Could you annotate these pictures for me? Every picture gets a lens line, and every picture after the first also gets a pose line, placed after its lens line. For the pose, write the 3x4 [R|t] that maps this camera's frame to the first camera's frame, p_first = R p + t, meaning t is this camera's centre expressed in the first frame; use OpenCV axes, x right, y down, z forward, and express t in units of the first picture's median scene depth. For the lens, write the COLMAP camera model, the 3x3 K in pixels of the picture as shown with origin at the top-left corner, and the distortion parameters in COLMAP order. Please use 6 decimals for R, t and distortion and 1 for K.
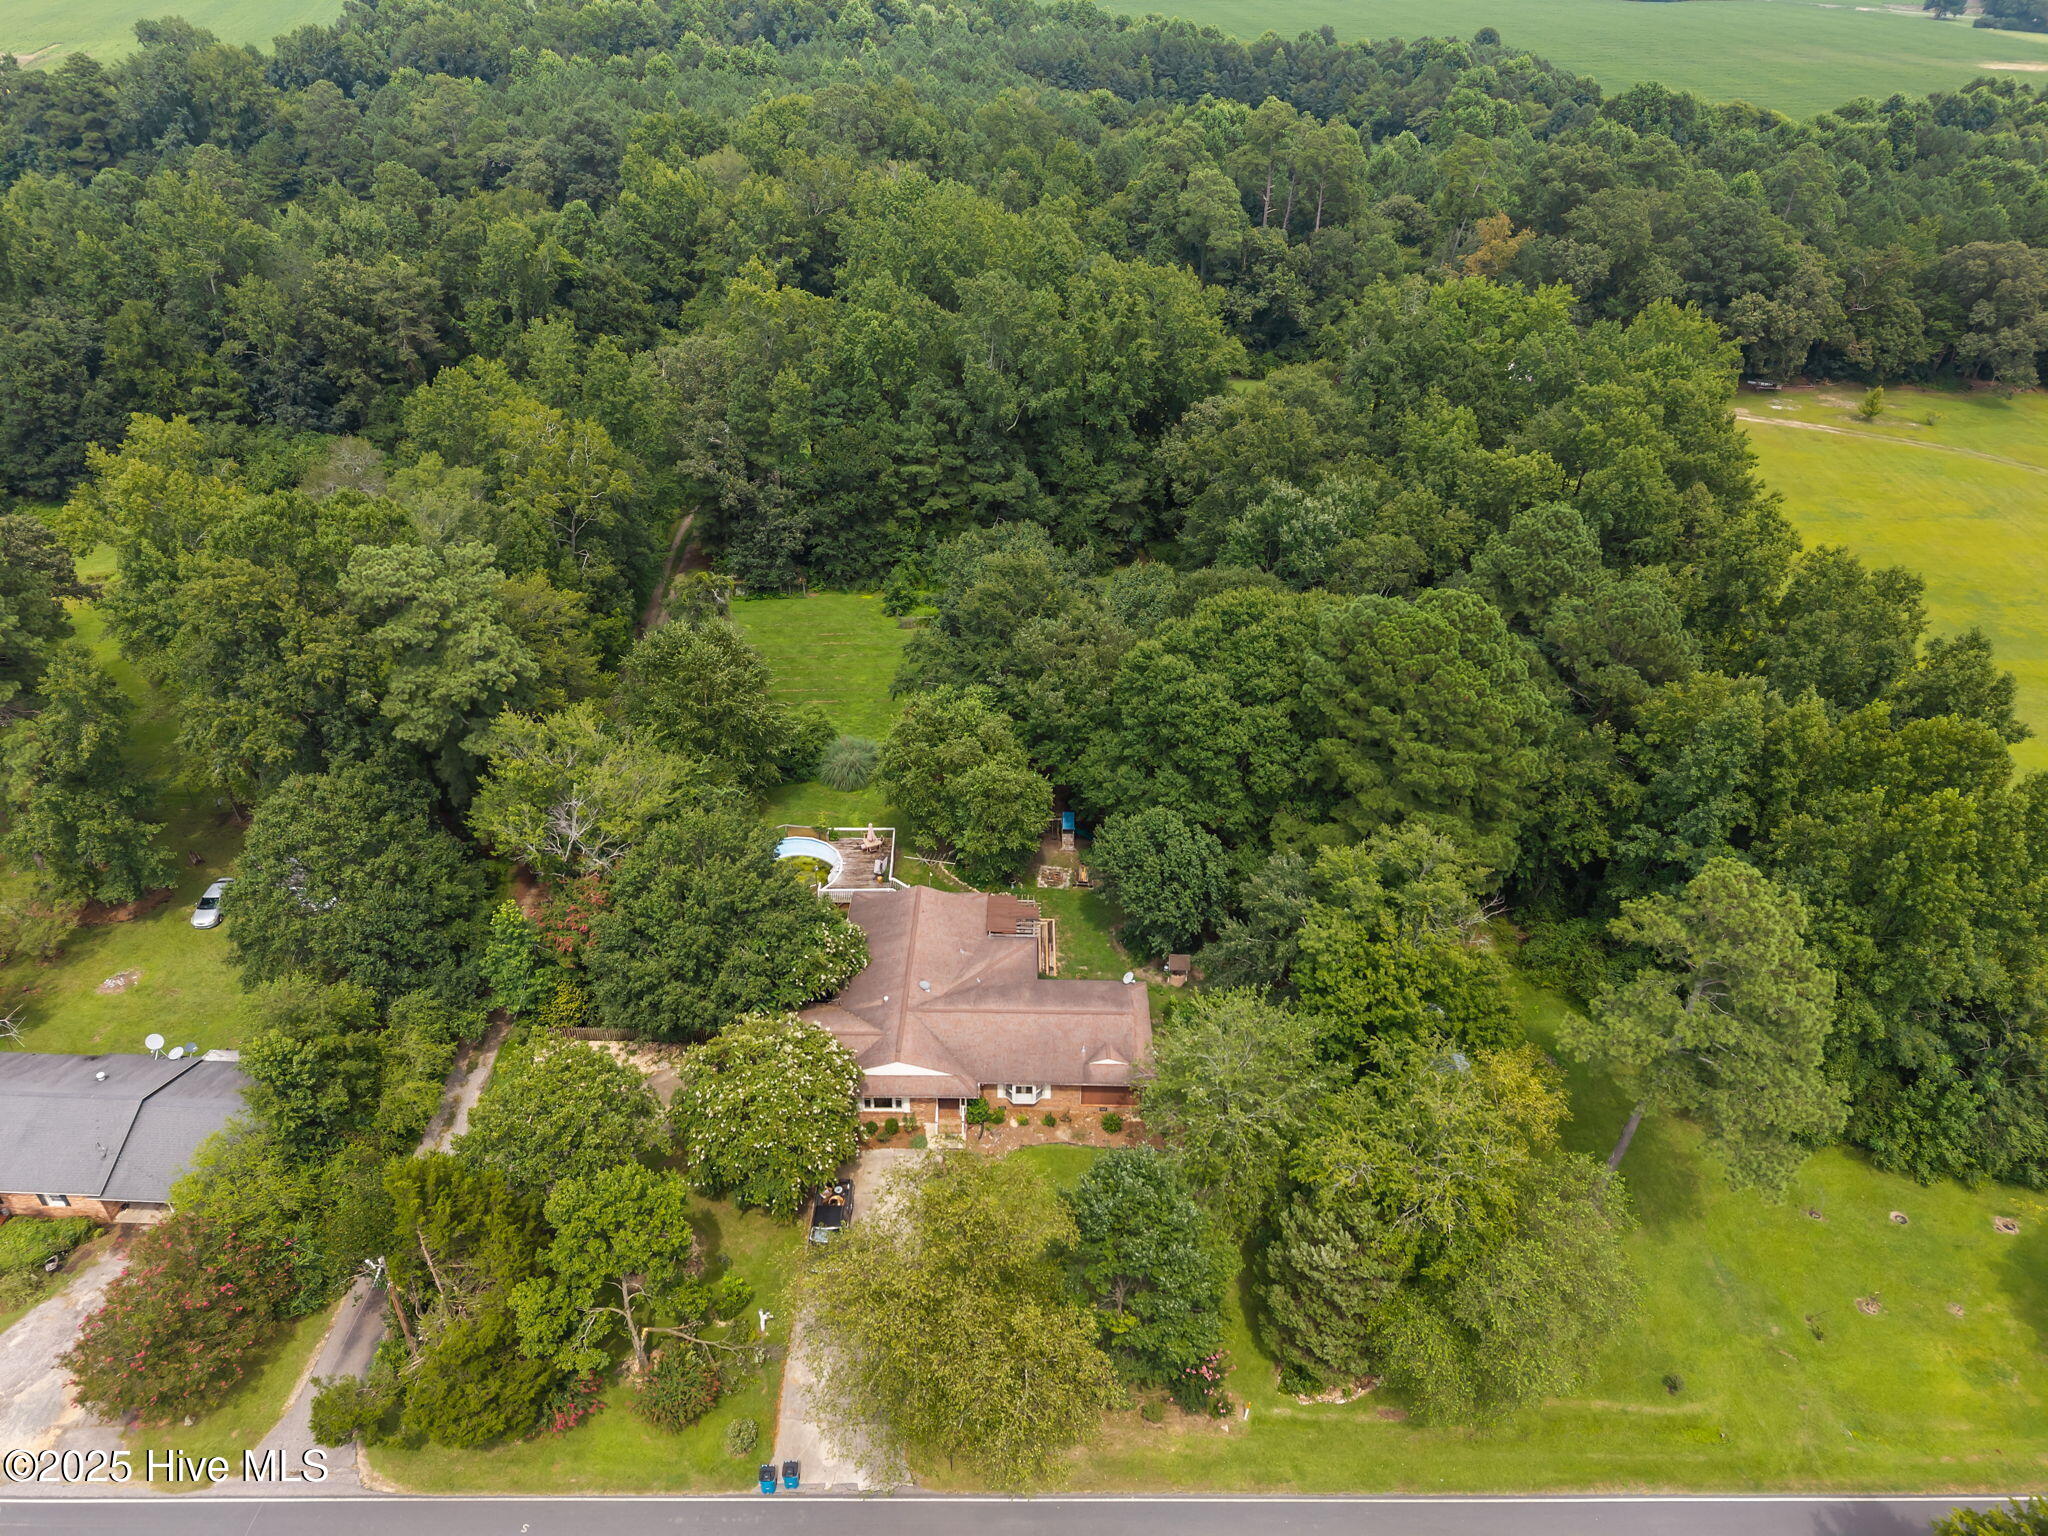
lens RADIAL K [[1369.2, 0, 1018.0], [0, 1369.2, 766.6], [0, 0, 1]] dist [0.027035, -0.022952]
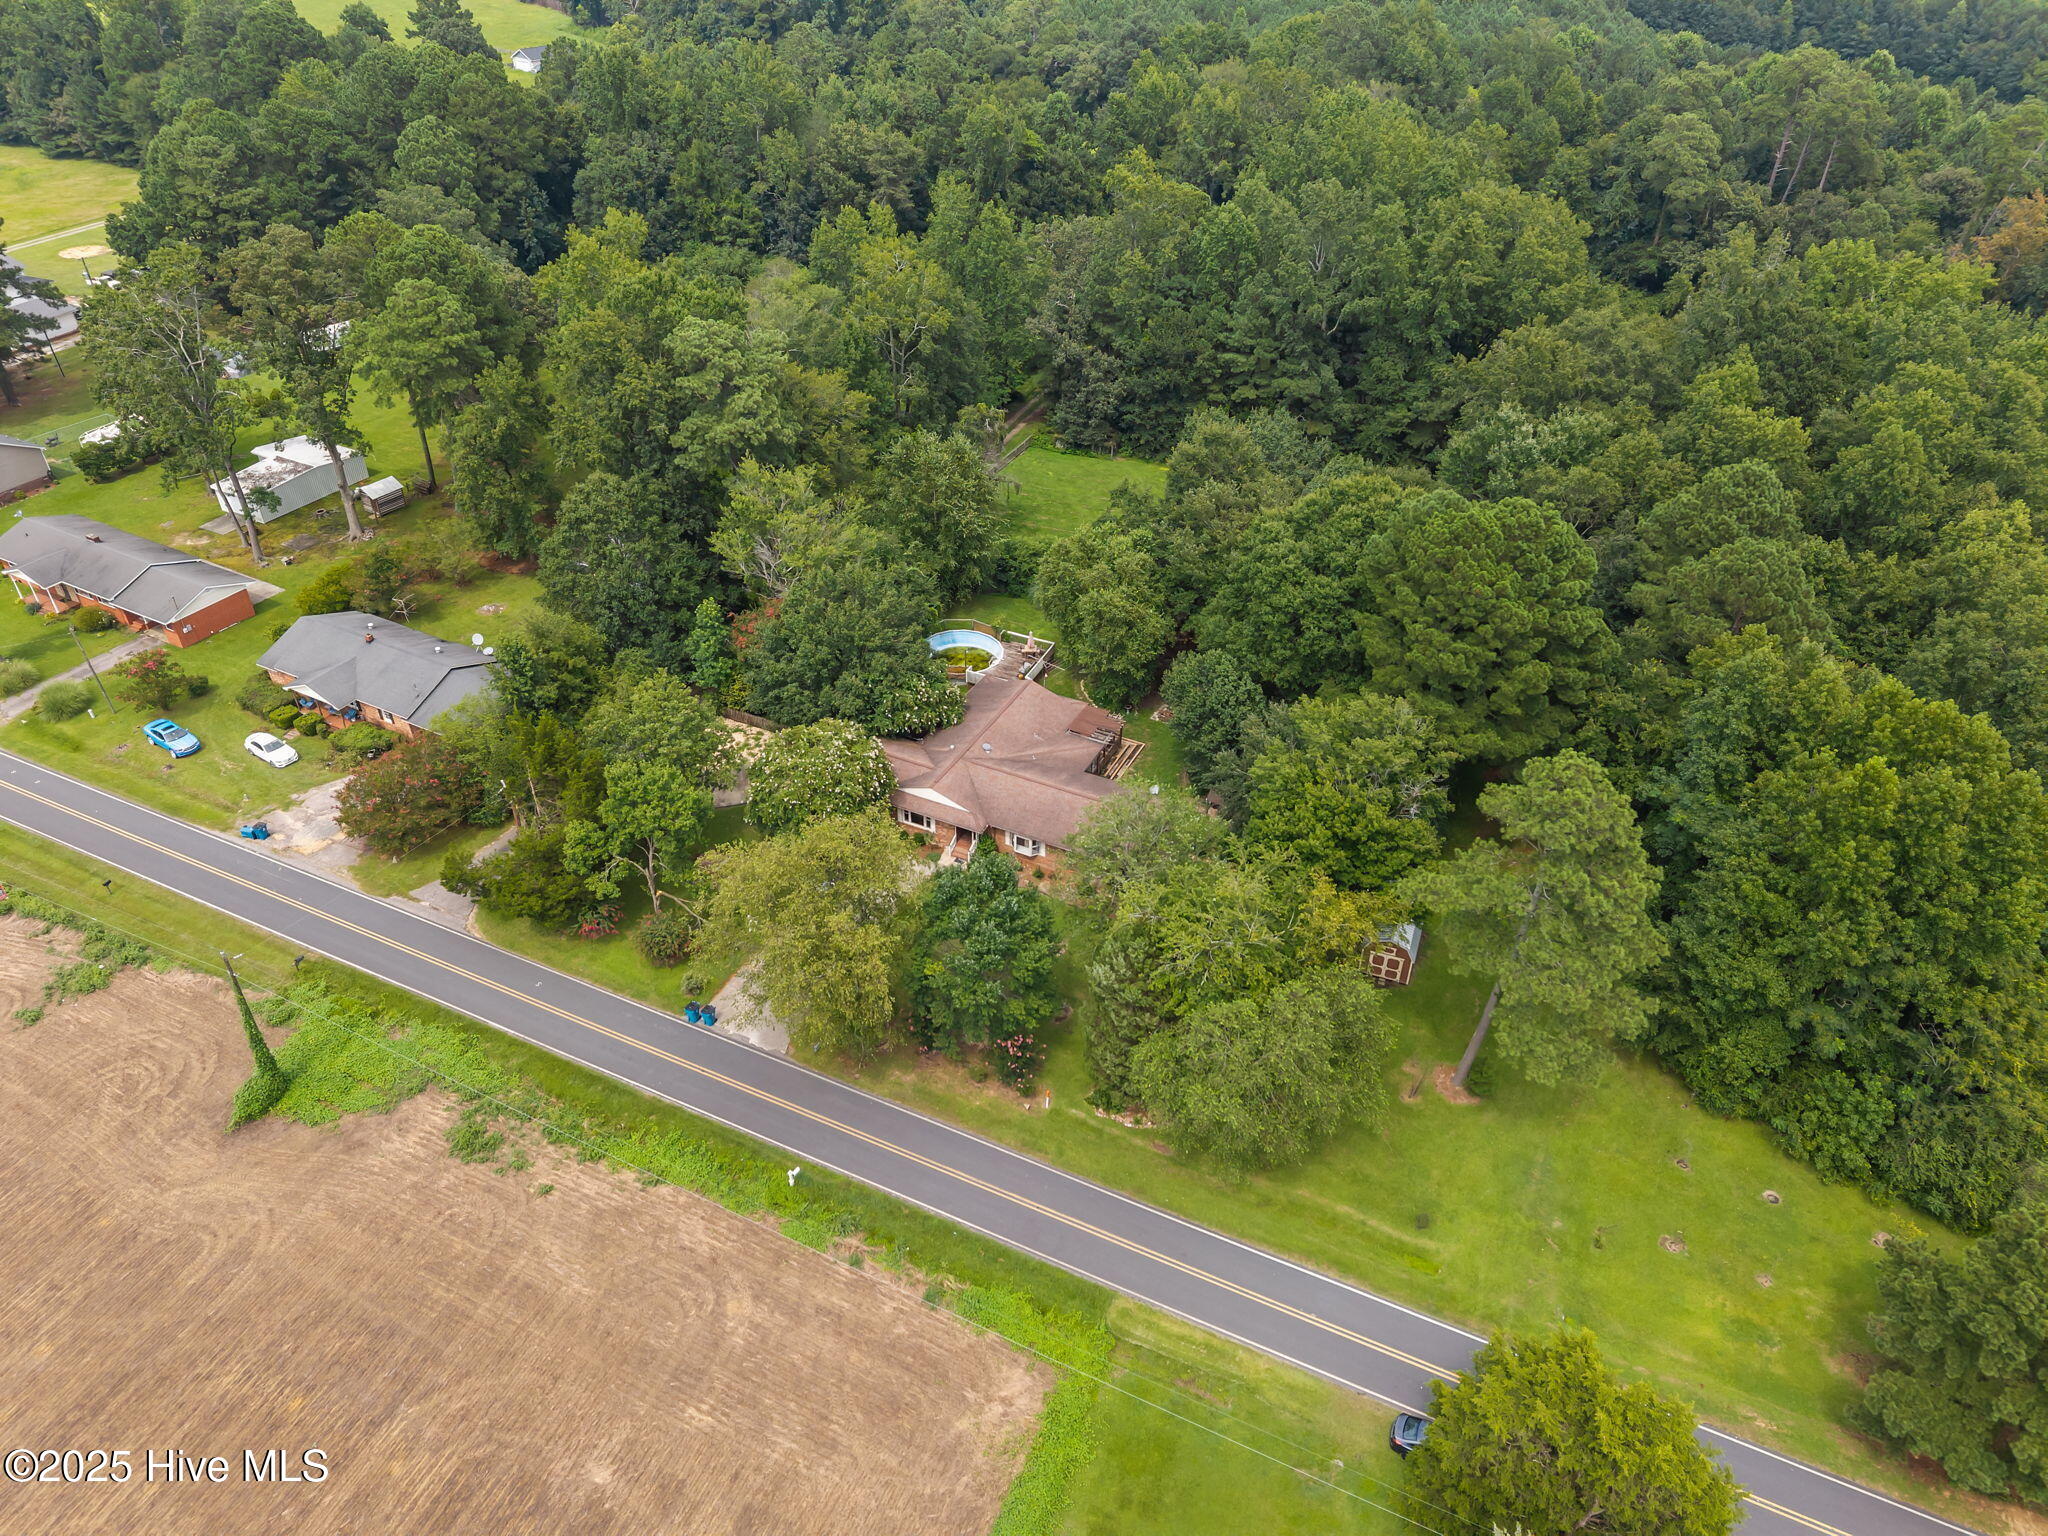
lens RADIAL K [[1369.2, 0, 1026.4], [0, 1369.2, 769.2], [0, 0, 1]] dist [0.027035, -0.022952]
pose [[0.899125, 0.254221, -0.356295, 0.306266], [-0.240036, 0.967097, 0.084295, 0.054960], [0.366001, 0.009732, 0.930564, -0.077877]]
